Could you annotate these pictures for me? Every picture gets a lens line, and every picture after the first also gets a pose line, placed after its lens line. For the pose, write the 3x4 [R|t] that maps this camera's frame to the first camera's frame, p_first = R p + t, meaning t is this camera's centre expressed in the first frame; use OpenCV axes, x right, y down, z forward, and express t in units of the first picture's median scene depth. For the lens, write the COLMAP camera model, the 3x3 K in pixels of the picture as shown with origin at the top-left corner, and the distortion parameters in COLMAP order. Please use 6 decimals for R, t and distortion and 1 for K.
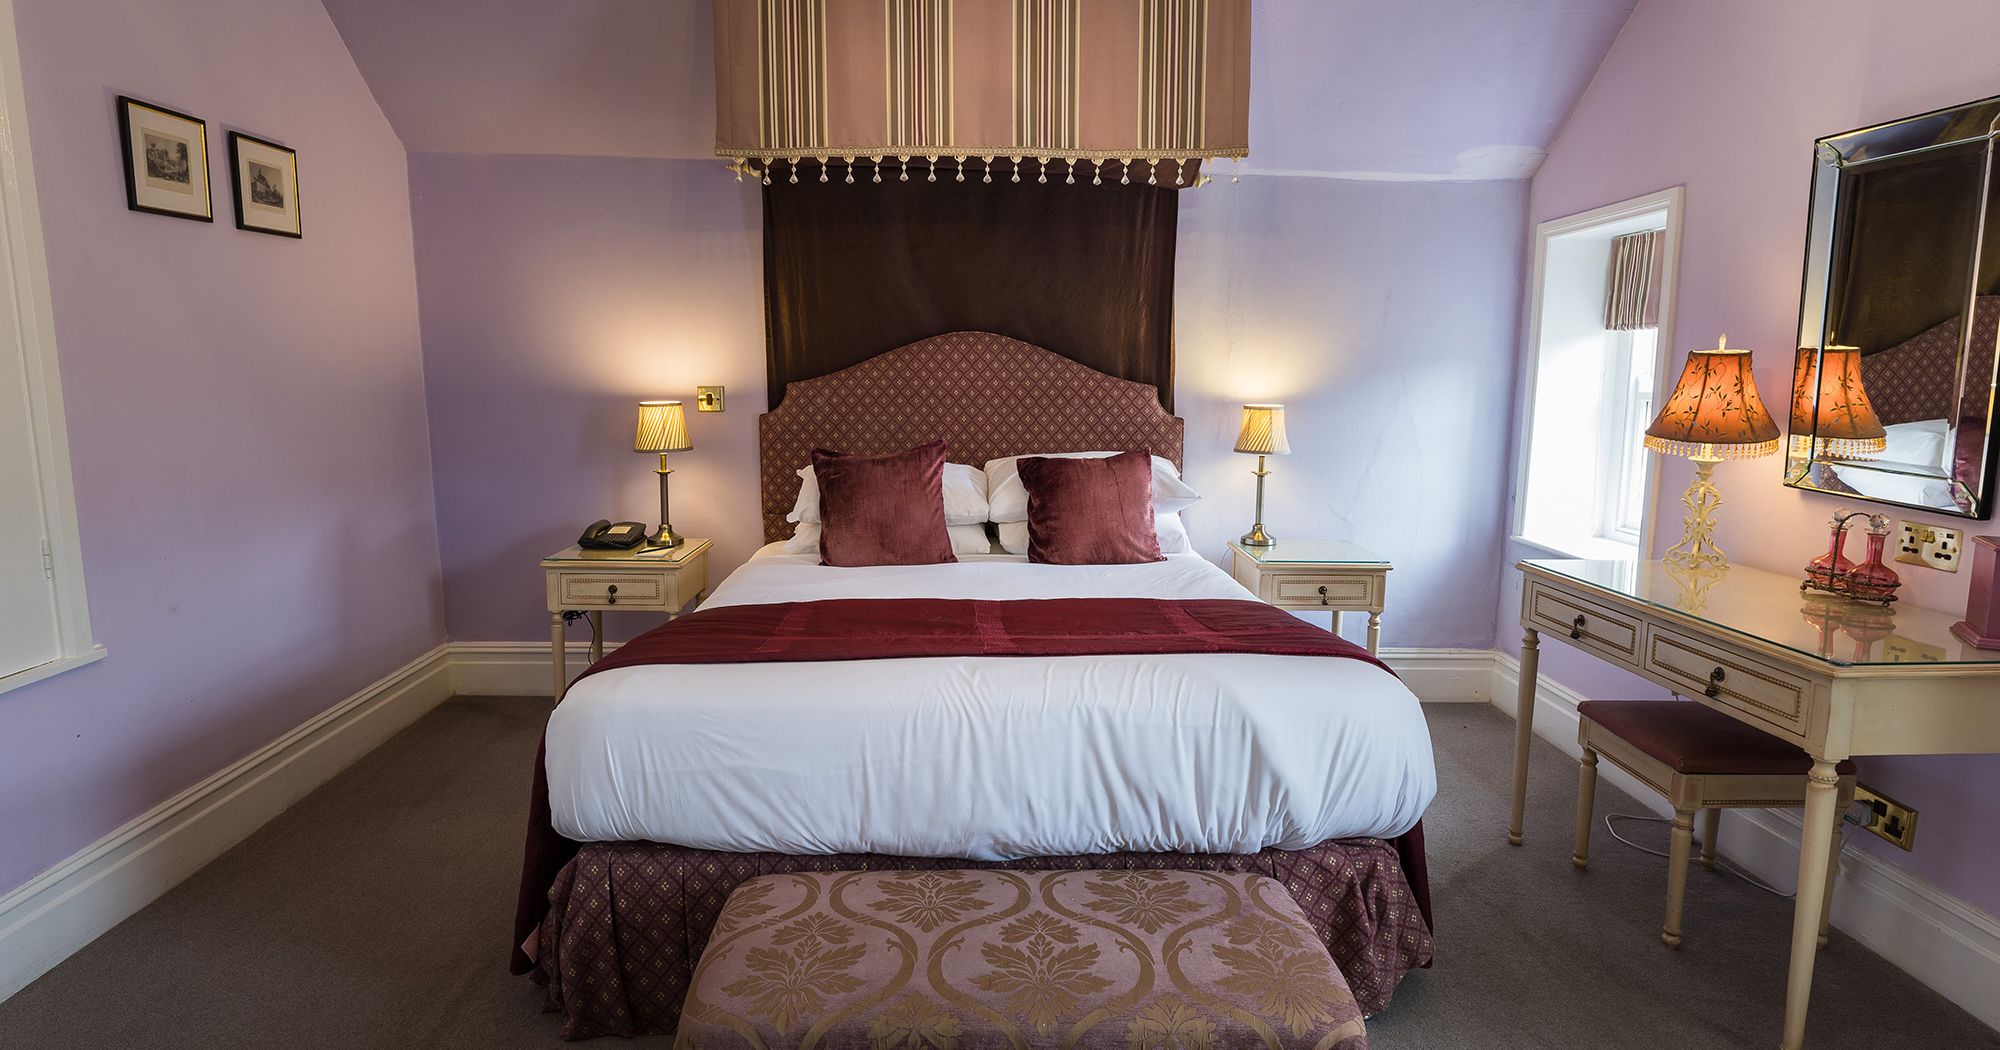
lens RADIAL K [[1046.0, 0, 1000.0], [0, 1046.0, 525.0], [0, 0, 1]] dist [-0.002135, -0.000228]
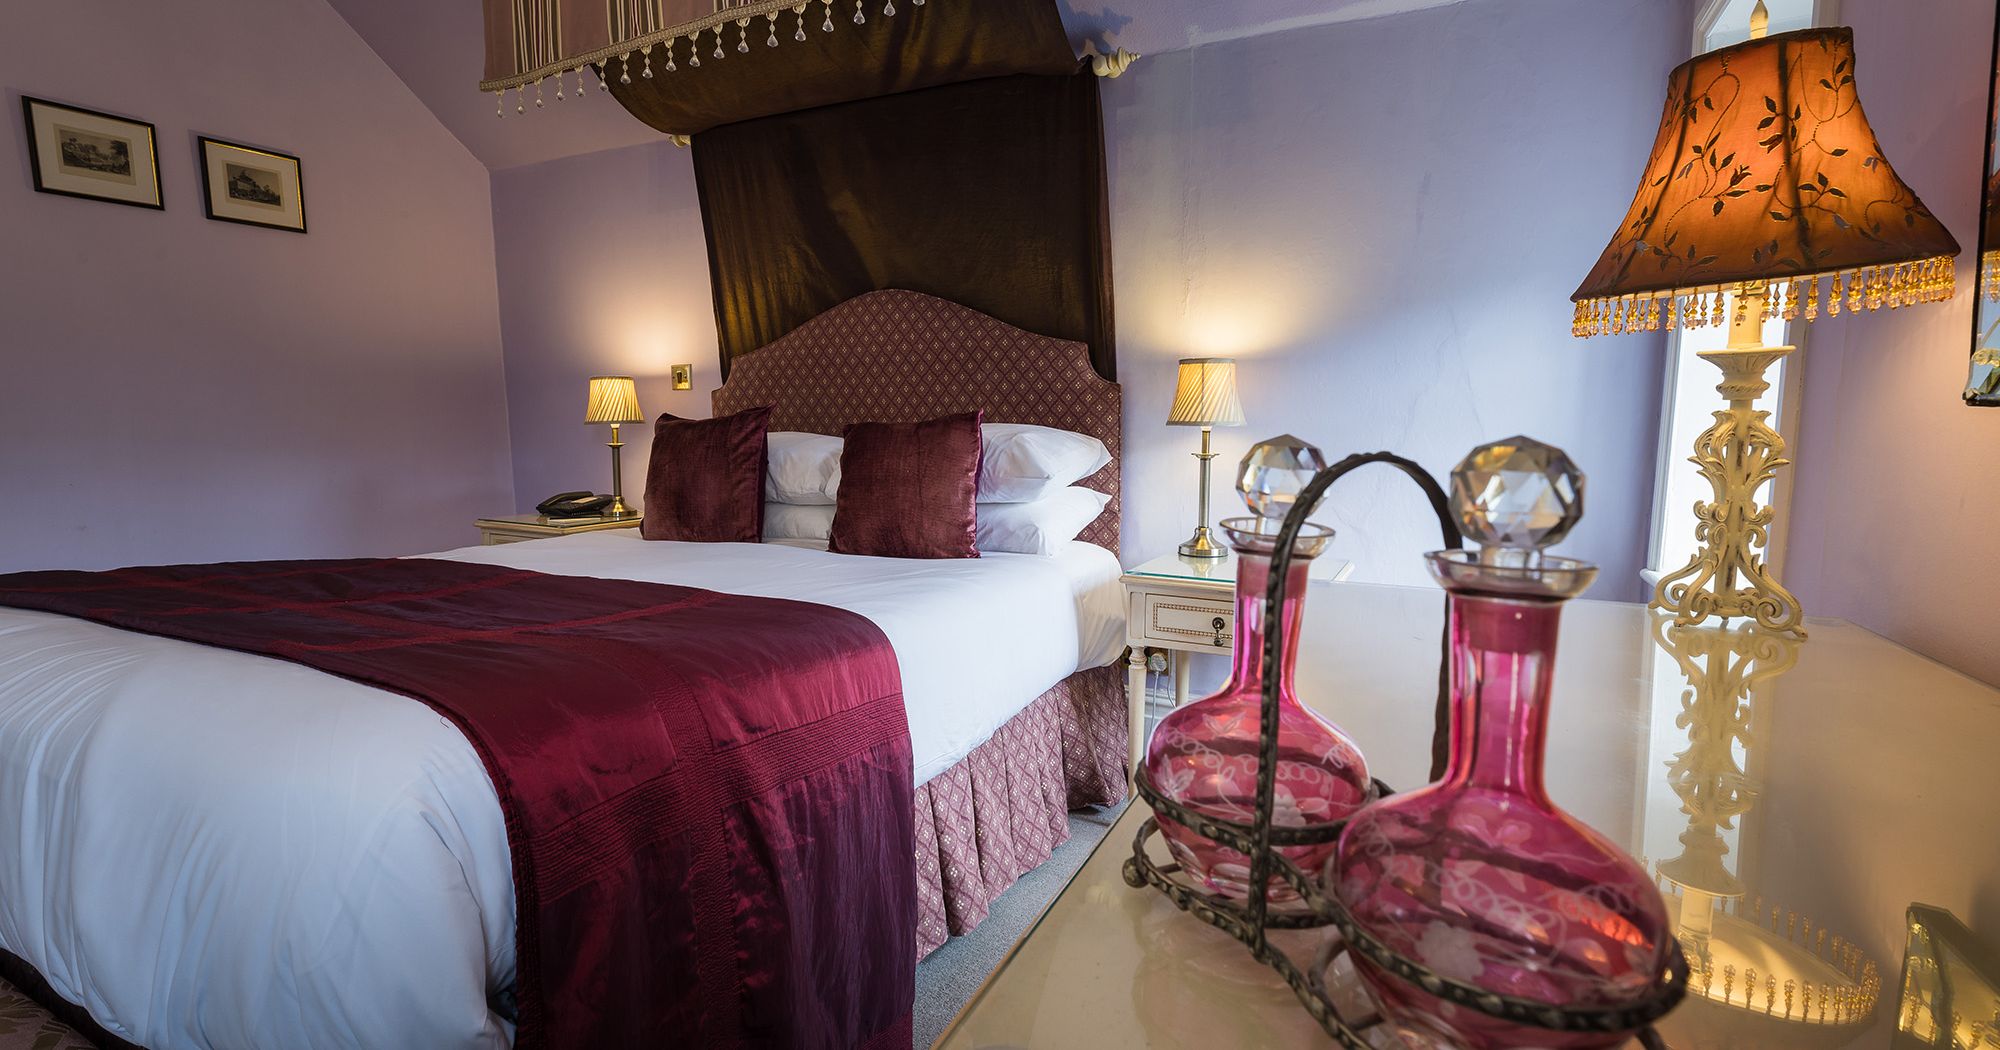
lens RADIAL K [[881.0, 0, 1000.0], [0, 881.0, 525.0], [0, 0, 1]] dist [0.000047, 0.000349]
pose [[0.881136, 0.049234, -0.470293, 0.457842], [-0.065955, 0.997639, -0.019132, 0.020629], [0.468241, 0.047876, 0.882303, 0.452112]]
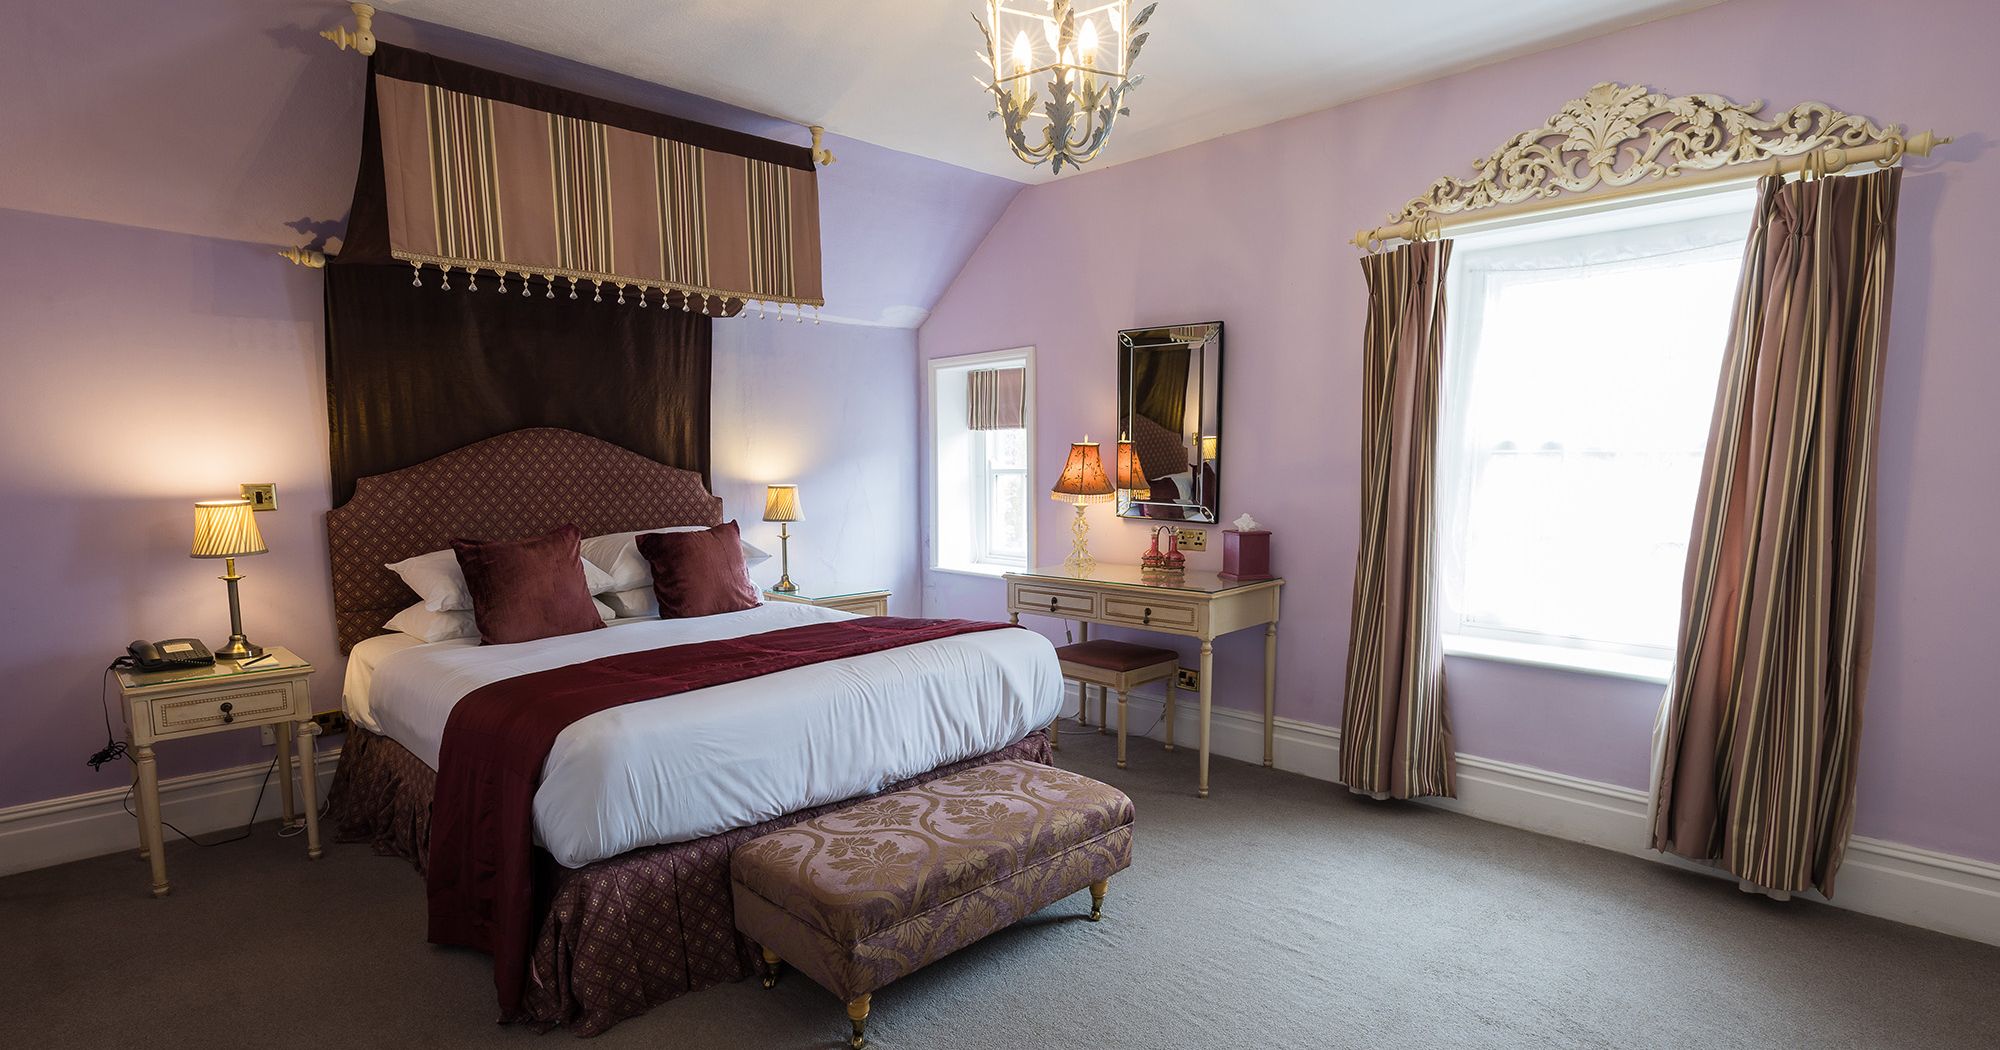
lens RADIAL K [[955.6, 0, 957.6], [0, 955.6, 599.2], [0, 0, 1]] dist [0.000934, 0.000215]
pose [[0.742203, -0.110693, 0.660970, -0.440804], [0.112611, 0.992841, 0.039821, 0.006524], [-0.660646, 0.044877, 0.749355, -0.053089]]
